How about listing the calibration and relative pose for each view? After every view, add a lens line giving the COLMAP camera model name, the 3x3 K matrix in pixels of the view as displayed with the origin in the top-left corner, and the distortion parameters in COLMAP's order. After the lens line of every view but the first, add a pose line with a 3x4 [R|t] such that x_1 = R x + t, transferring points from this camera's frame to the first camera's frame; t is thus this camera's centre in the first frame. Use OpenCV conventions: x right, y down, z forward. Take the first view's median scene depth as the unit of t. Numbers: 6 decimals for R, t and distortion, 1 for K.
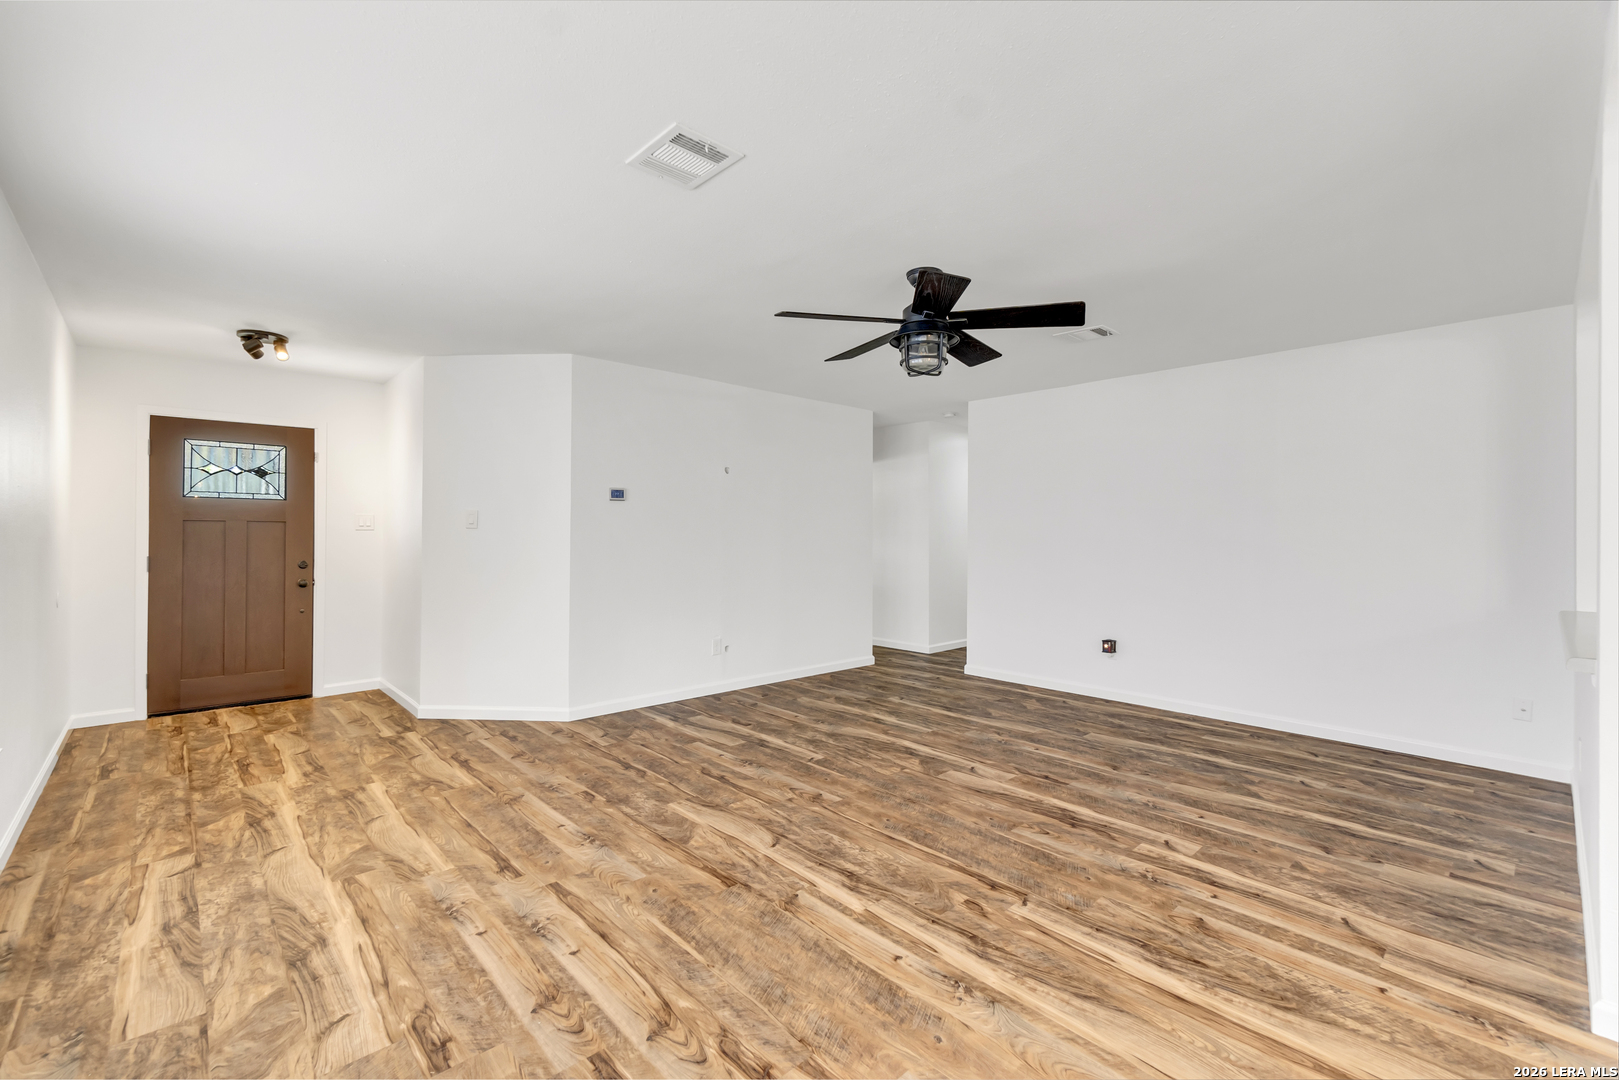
lens RADIAL K [[690.4, 0, 809.2], [0, 690.4, 532.0], [0, 0, 1]] dist [-0.006321, 0.002315]
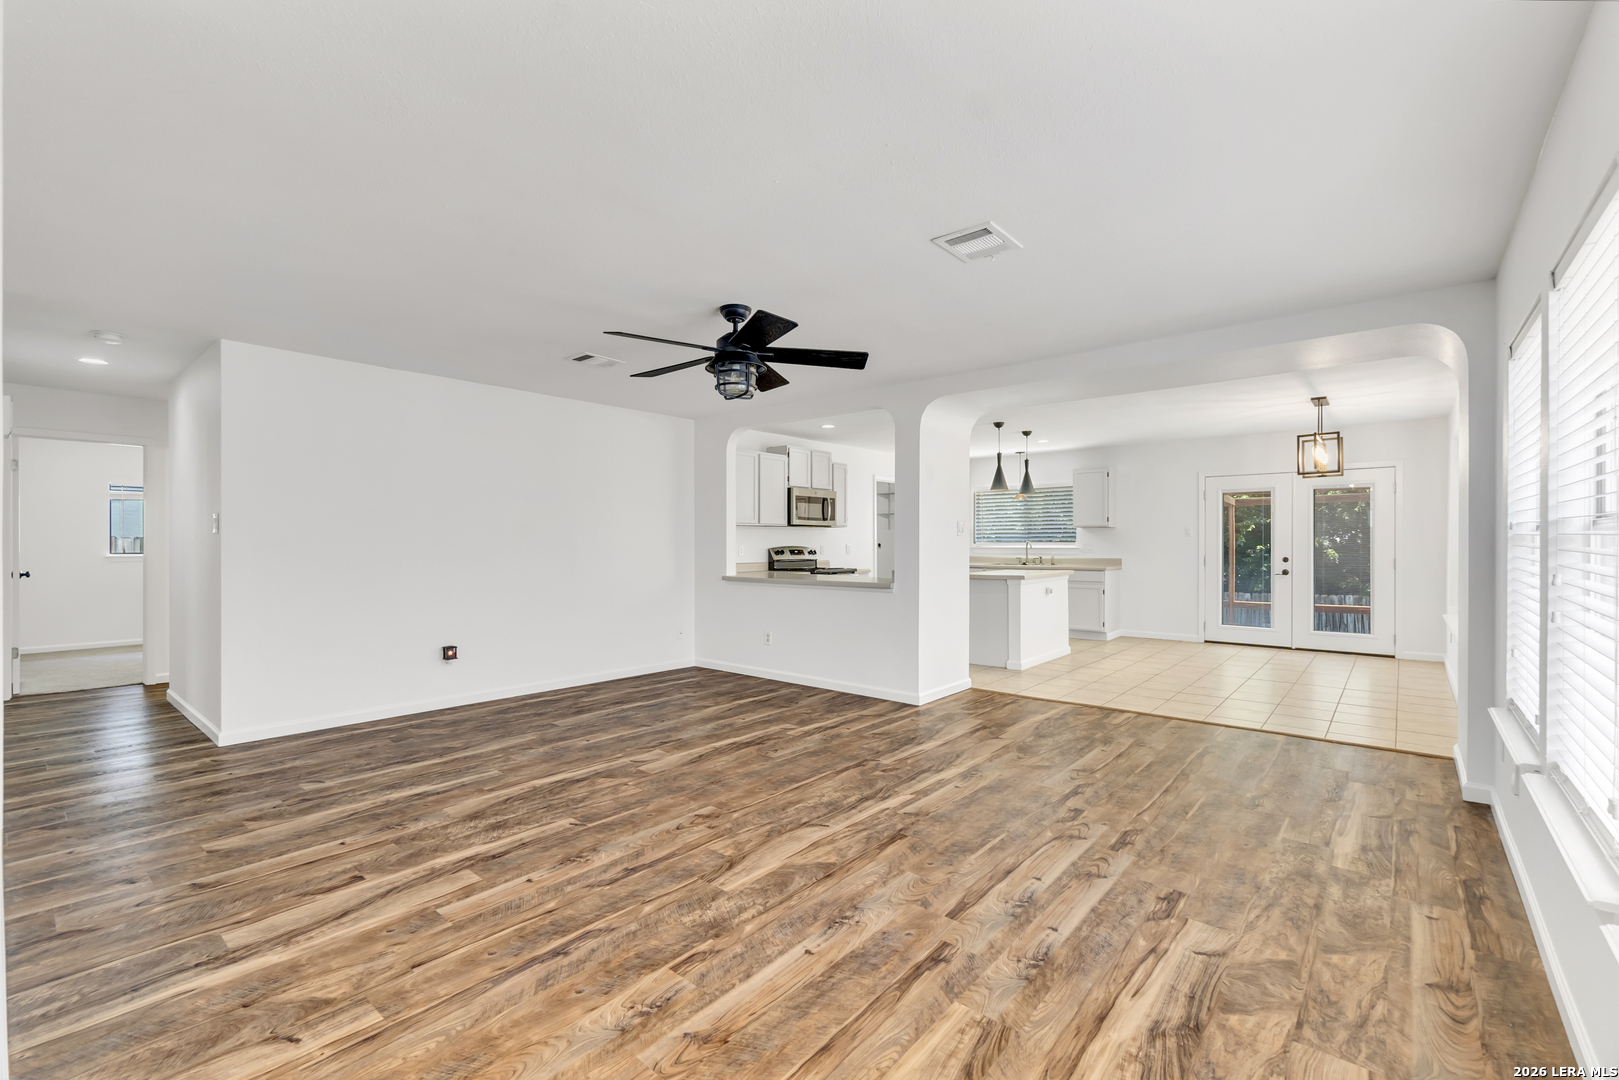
lens RADIAL K [[690.4, 0, 814.3], [0, 690.4, 546.6], [0, 0, 1]] dist [-0.006321, 0.002315]
pose [[-0.116671, -0.013611, 0.993077, -1.061167], [-0.005930, 0.999898, 0.013008, 0.000218], [-0.993153, -0.004371, -0.116740, 1.082194]]
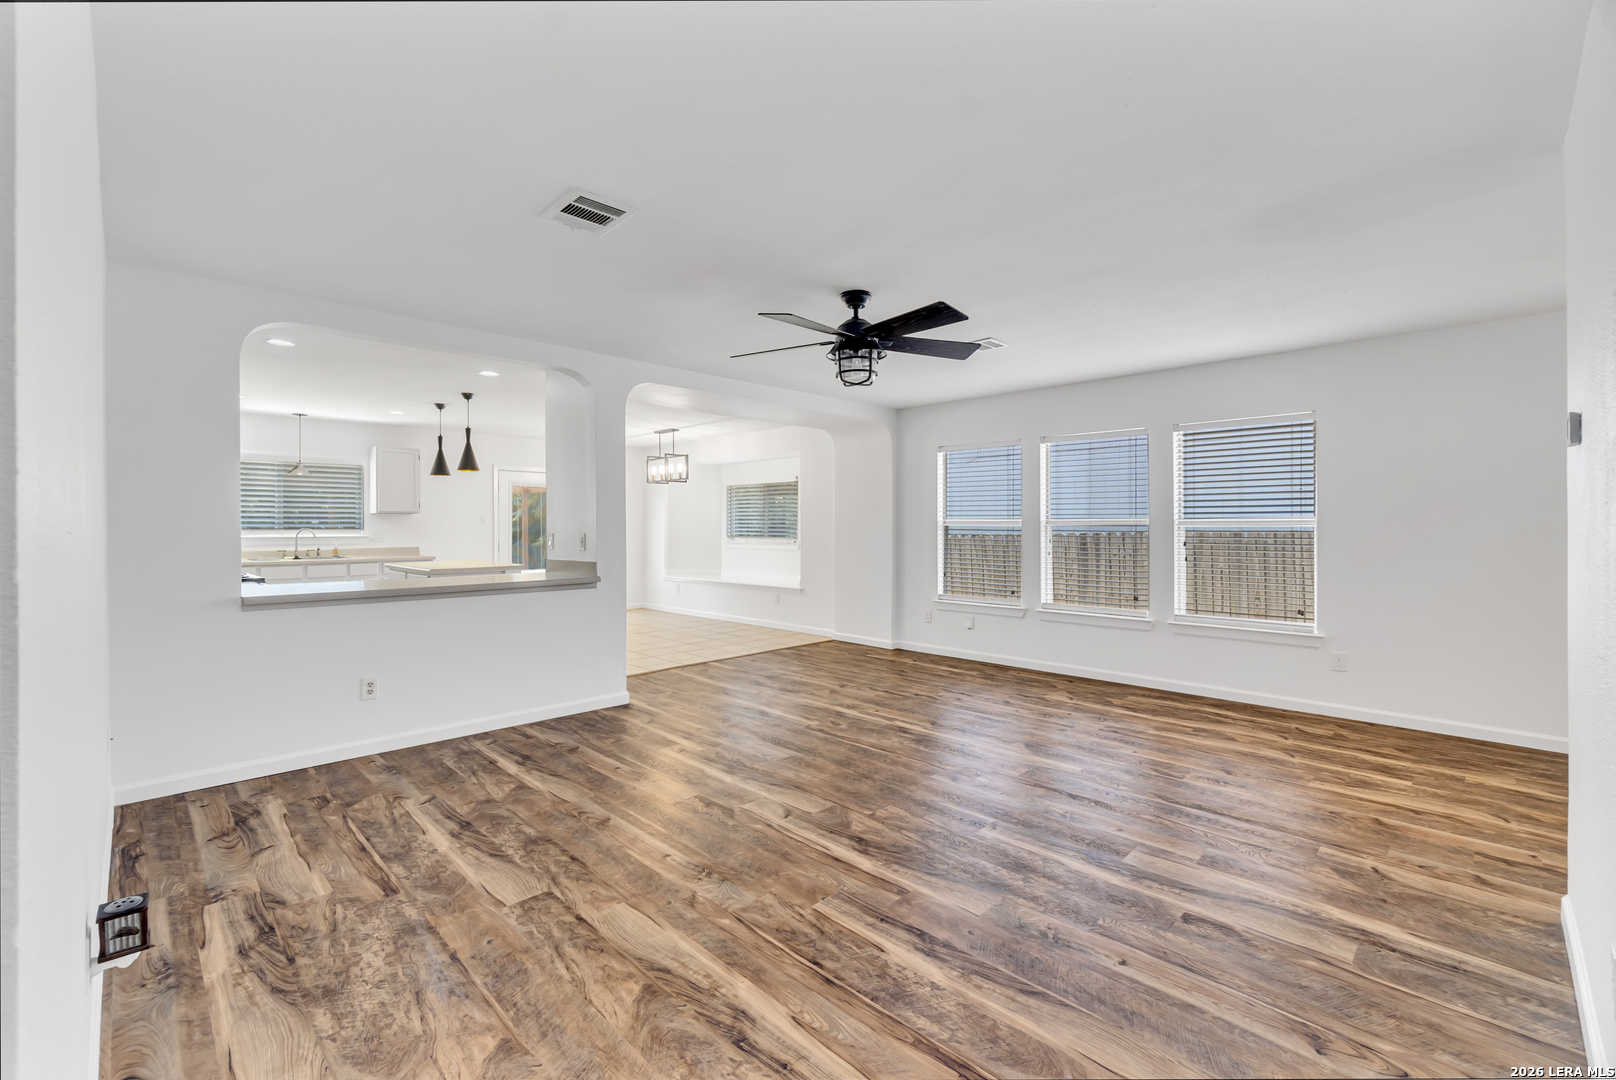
lens RADIAL K [[689.1, 0, 797.9], [0, 689.1, 532.8], [0, 0, 1]] dist [-0.006321, 0.002315]
pose [[-0.999748, -0.005460, -0.021782, 0.308709], [-0.005488, 0.999984, 0.001233, 0.013059], [0.021775, 0.001352, -0.999762, 2.293780]]
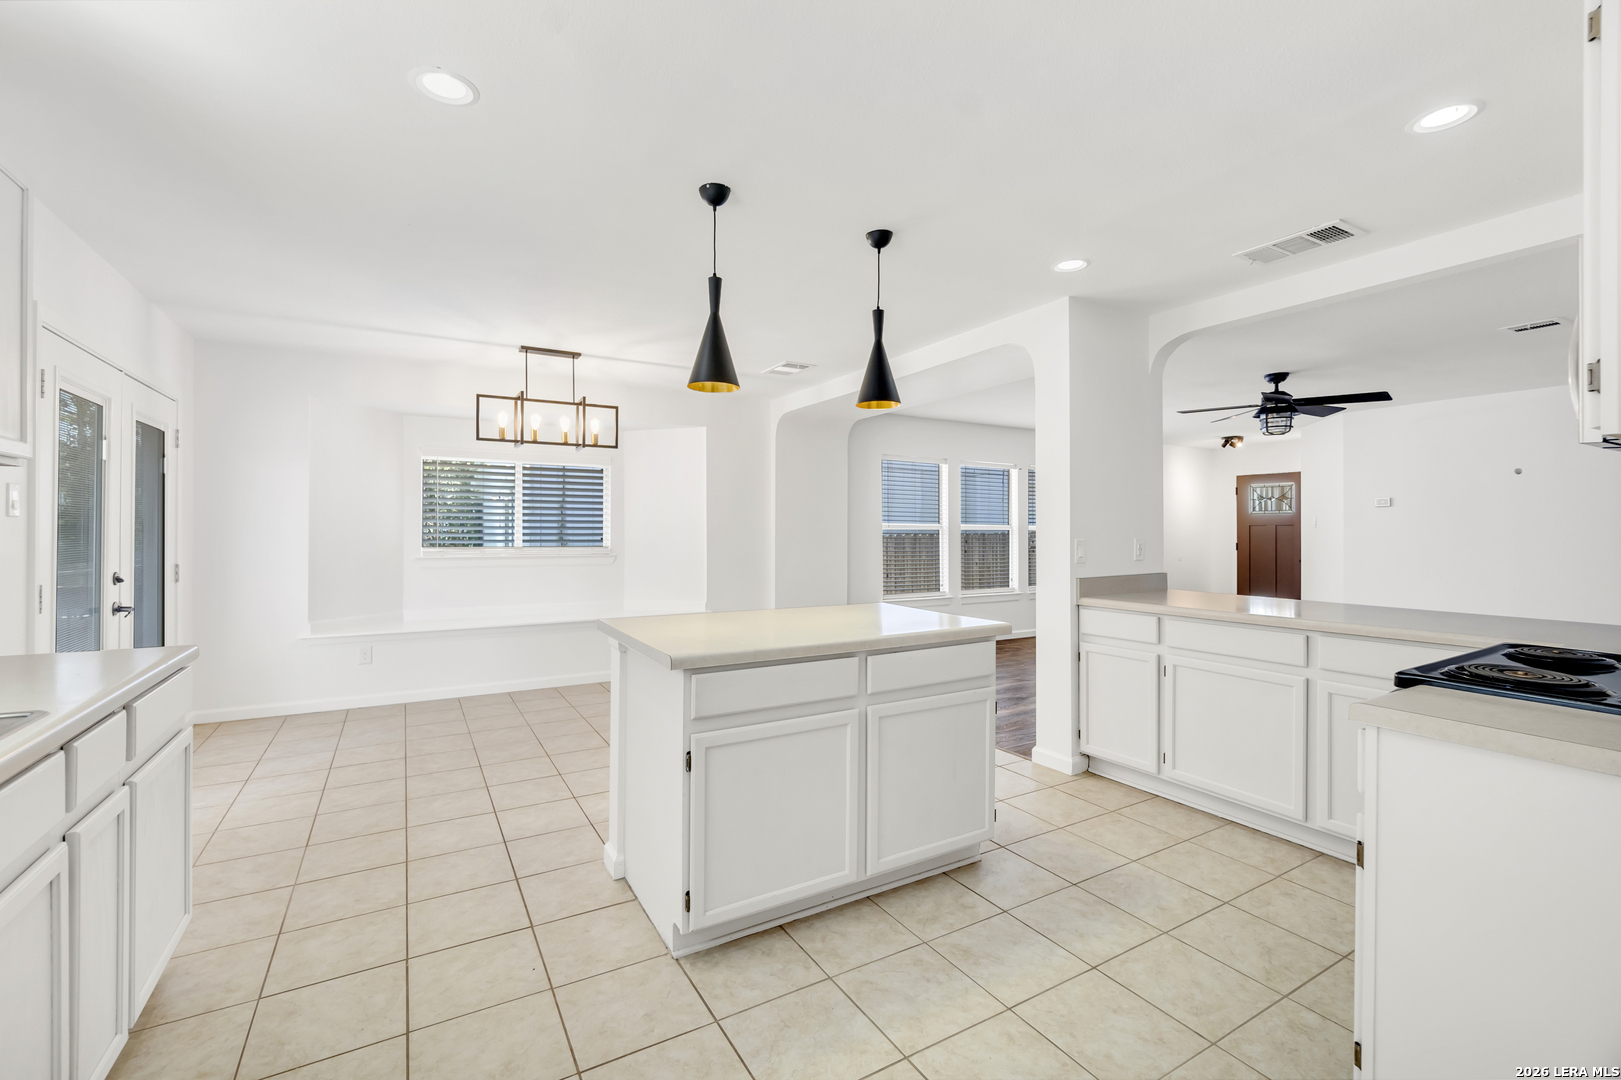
lens RADIAL K [[691.2, 0, 801.5], [0, 691.2, 539.1], [0, 0, 1]] dist [-0.006321, 0.002315]
pose [[-0.222575, 0.006012, -0.974897, 2.234469], [0.004059, 0.999978, 0.005240, 0.010754], [0.974907, -0.002790, -0.222594, 0.263332]]
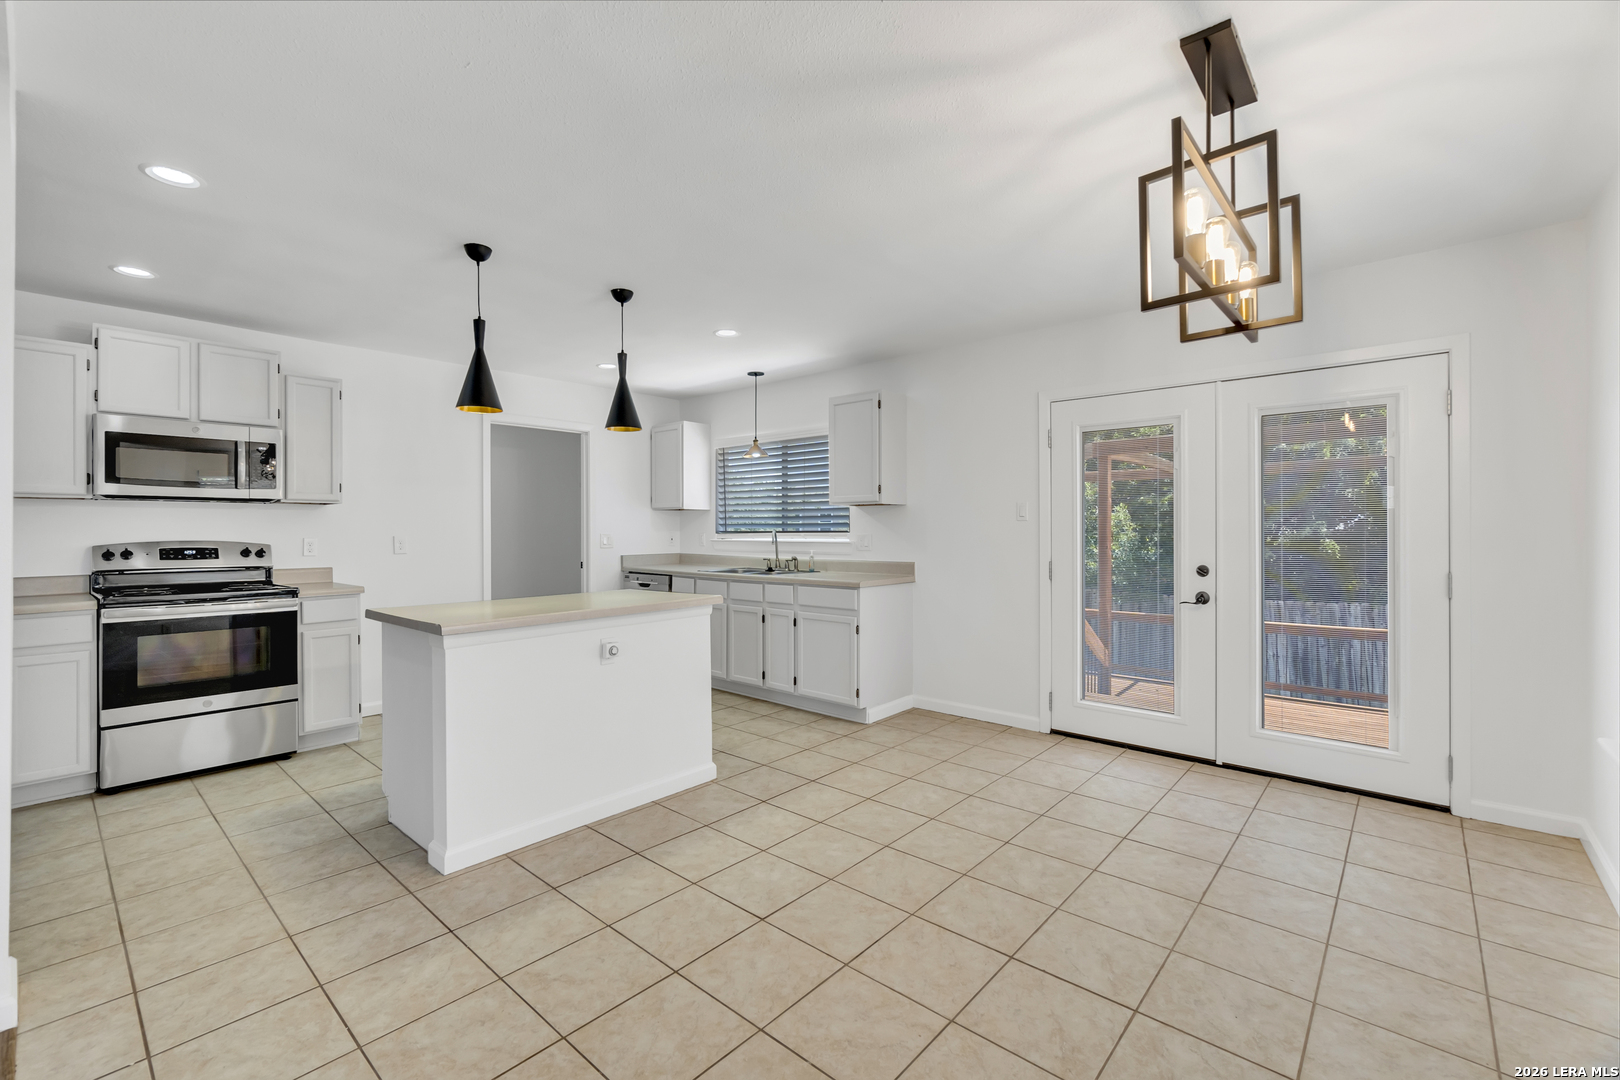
lens RADIAL K [[690.8, 0, 806.2], [0, 690.8, 530.3], [0, 0, 1]] dist [-0.006321, 0.002315]
pose [[-0.097549, -0.008353, 0.995196, 0.224522], [-0.005091, 0.999956, 0.007894, -0.003341], [-0.995218, -0.004296, -0.097587, -0.225161]]
